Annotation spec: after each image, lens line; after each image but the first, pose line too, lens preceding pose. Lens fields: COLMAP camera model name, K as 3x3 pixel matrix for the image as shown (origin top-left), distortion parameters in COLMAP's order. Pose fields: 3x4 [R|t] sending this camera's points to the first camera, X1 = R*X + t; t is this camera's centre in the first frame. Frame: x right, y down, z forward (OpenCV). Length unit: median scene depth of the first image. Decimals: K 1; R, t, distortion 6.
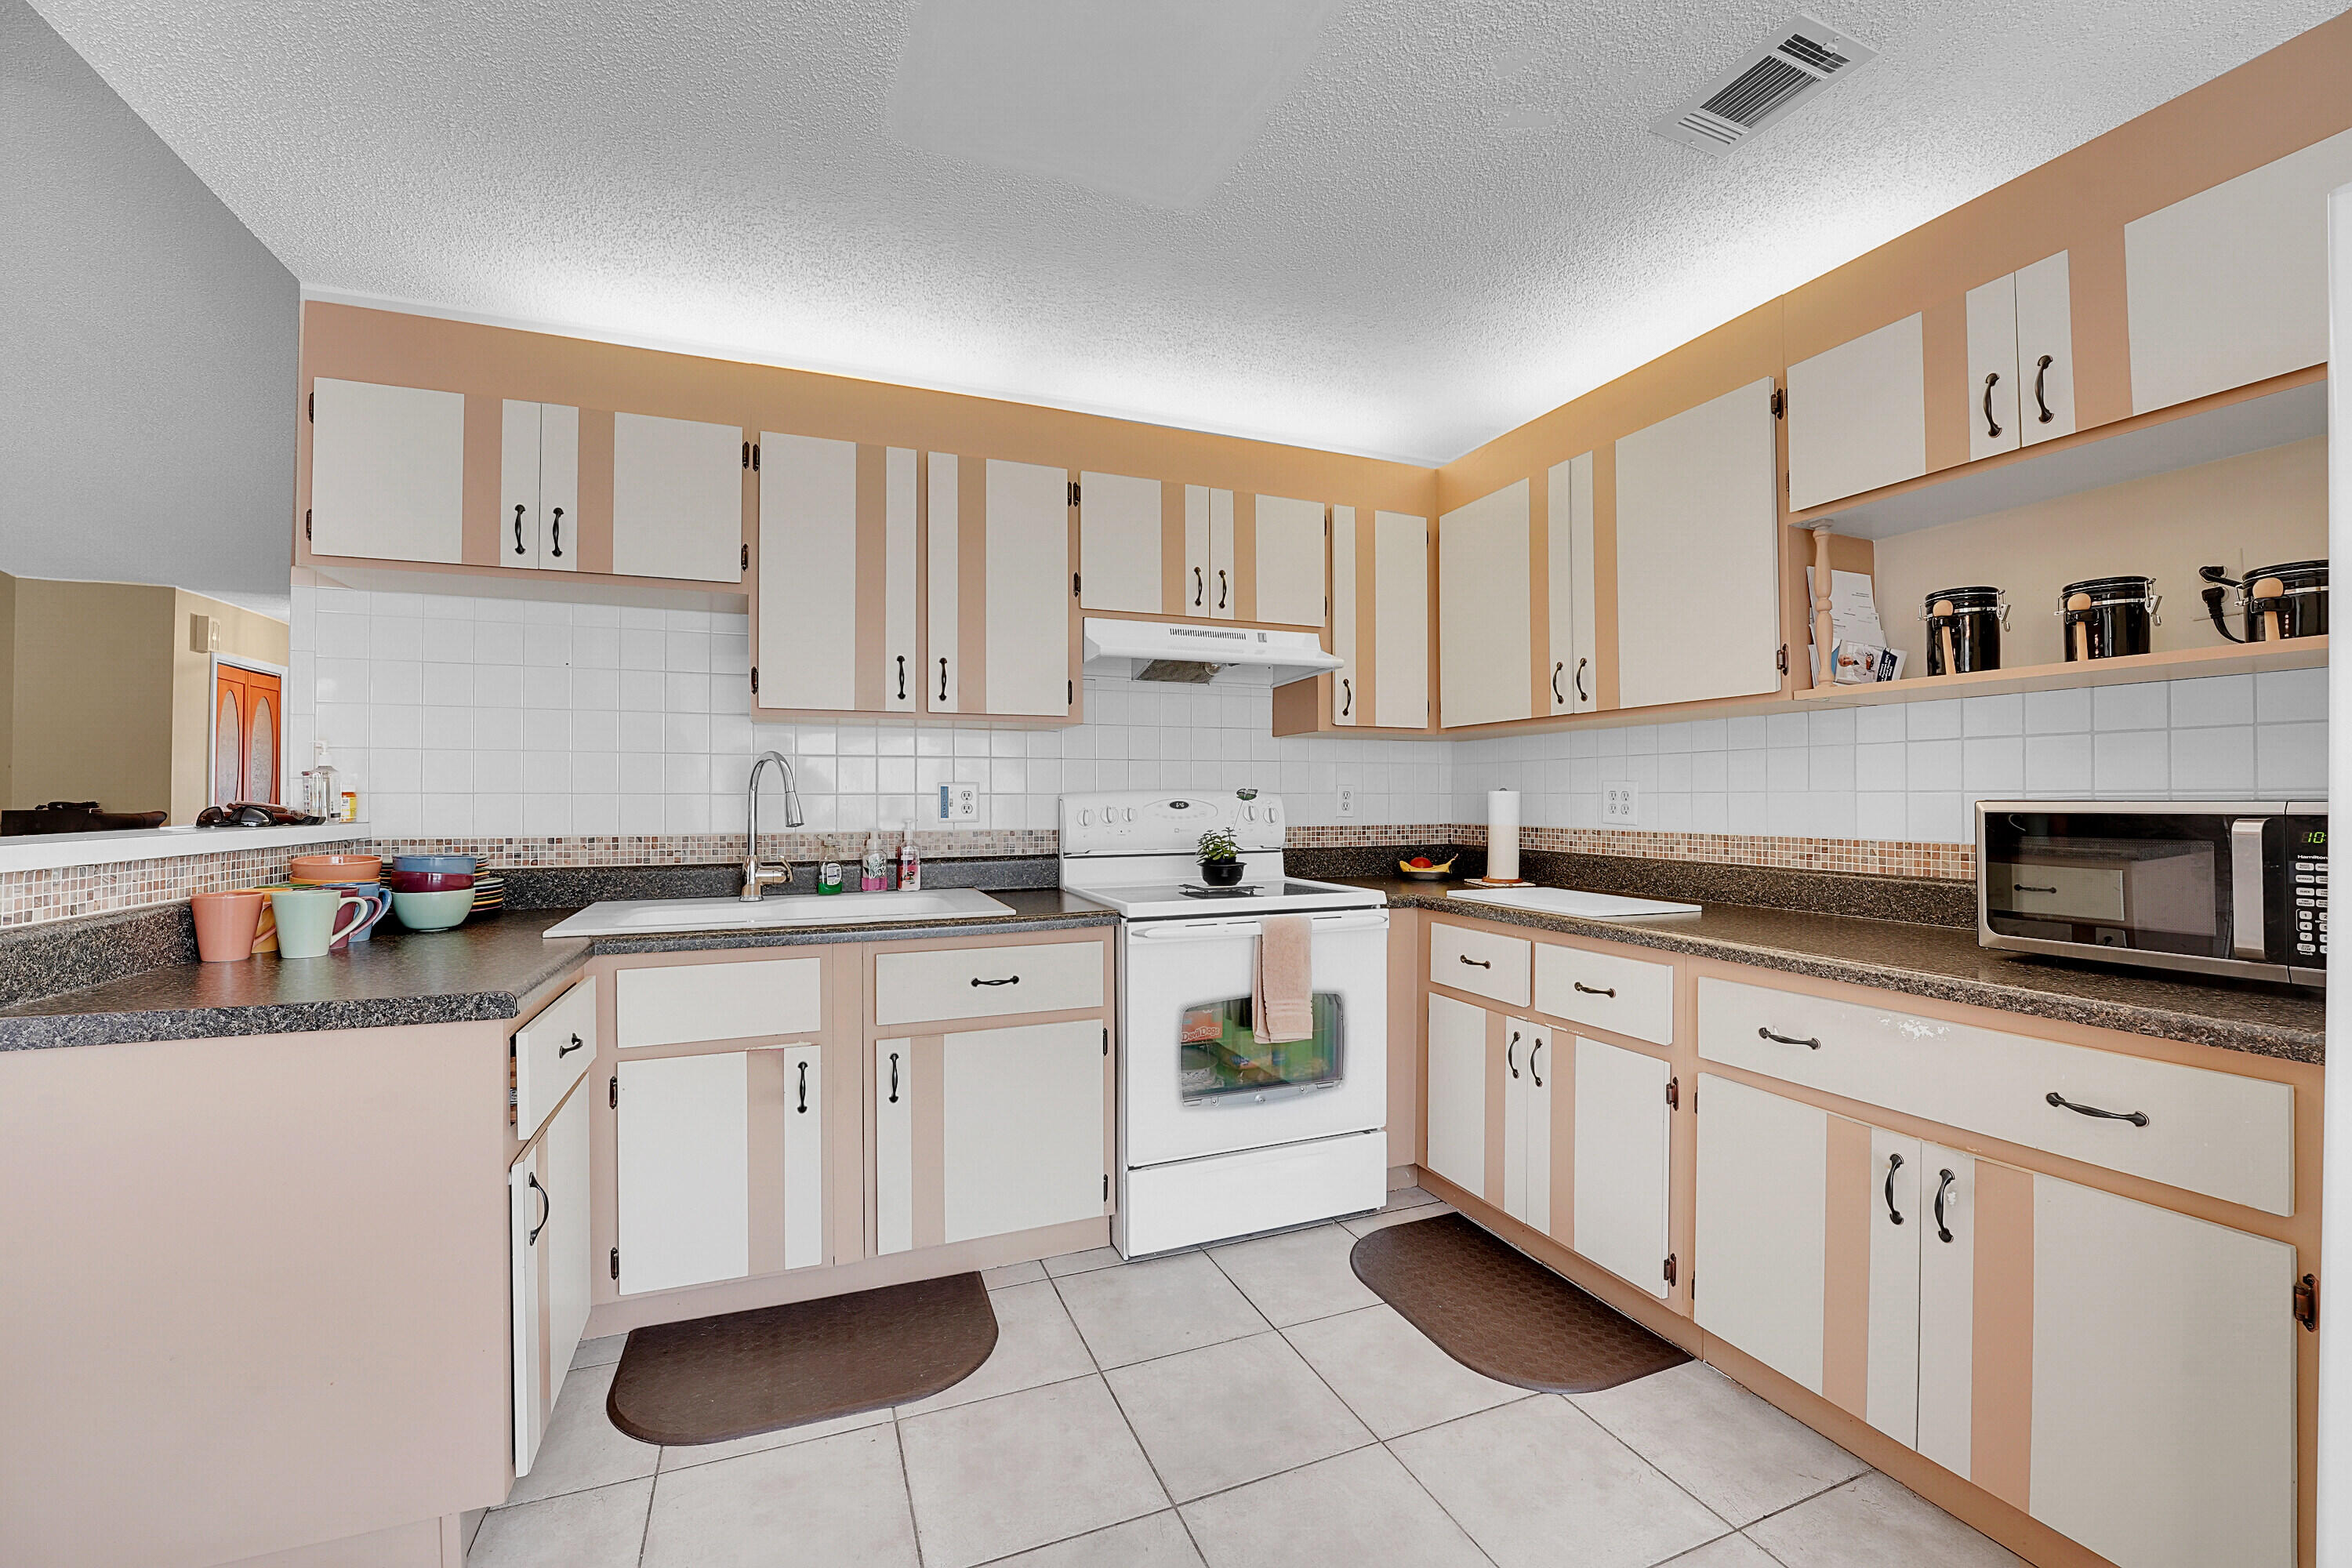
lens RADIAL K [[953.3, 0, 1180.1], [0, 953.3, 789.6], [0, 0, 1]] dist [-0.029981, 0.003391]
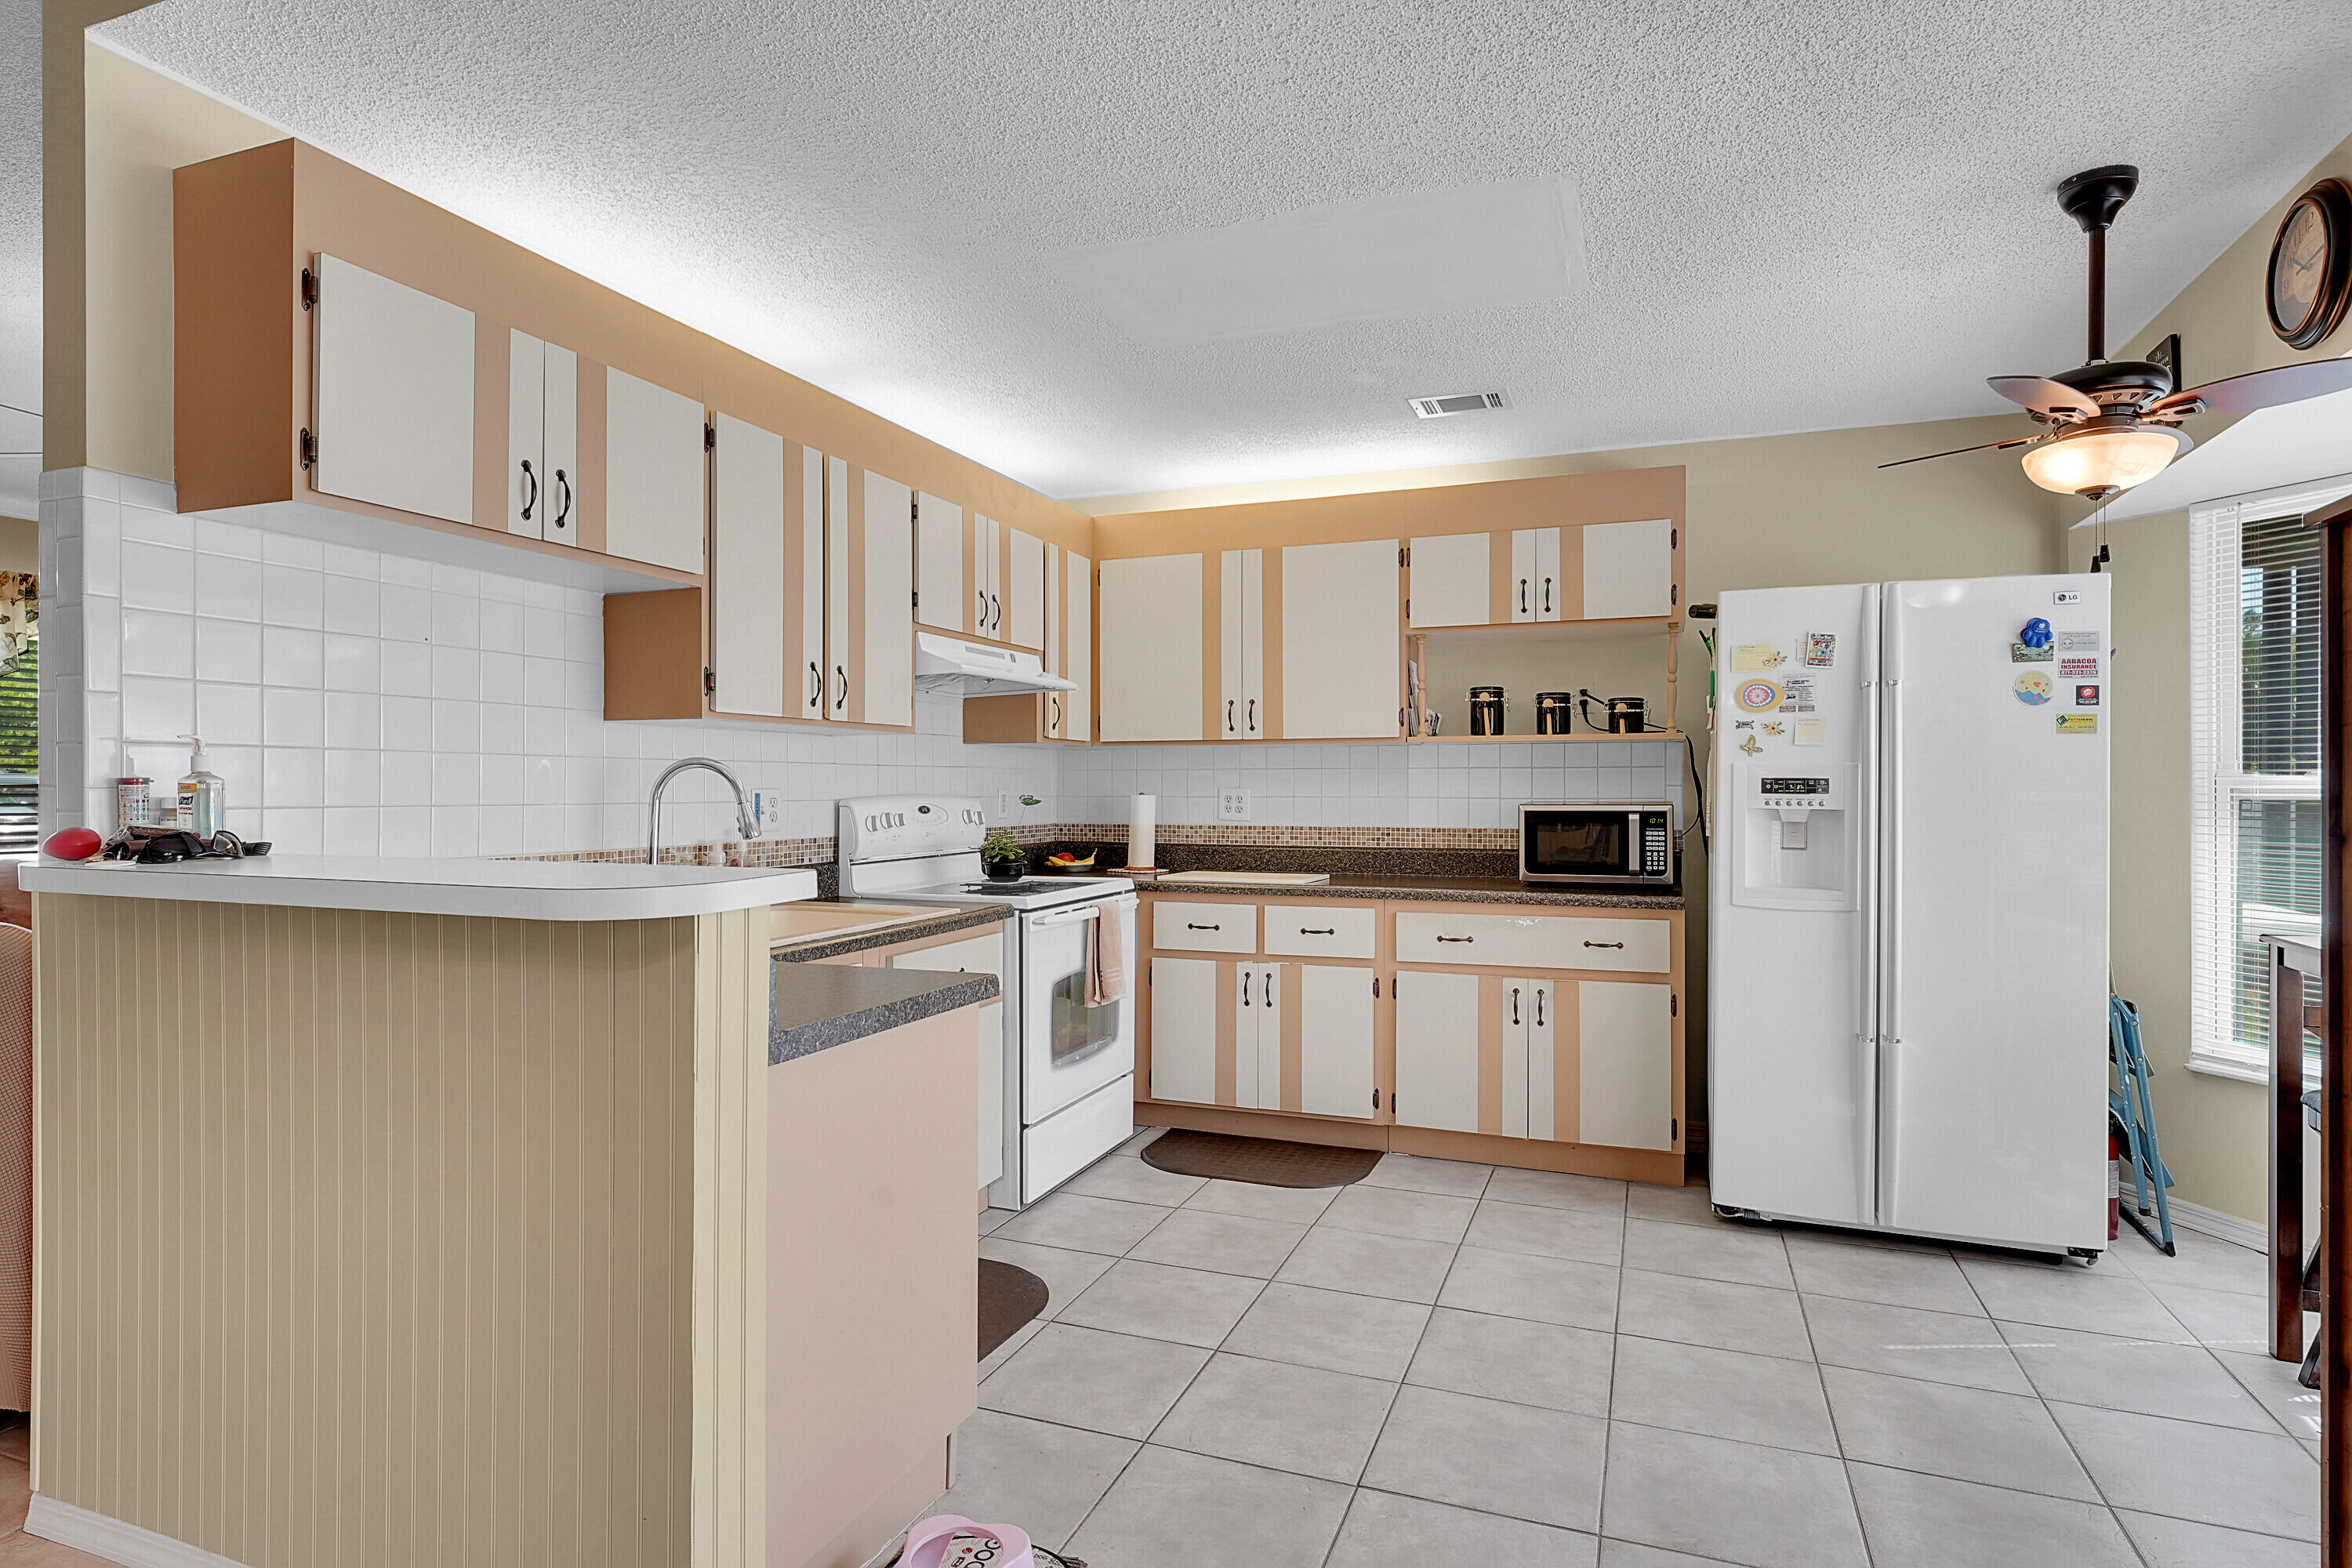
lens RADIAL K [[1239.1, 0, 1179.0], [0, 1239.1, 788.4], [0, 0, 1]] dist [-0.000686, -0.001657]
pose [[0.687406, 0.000606, 0.726273, -1.068563], [-0.007195, 0.999956, 0.005976, -0.023034], [-0.726238, -0.009333, 0.687380, -0.171301]]
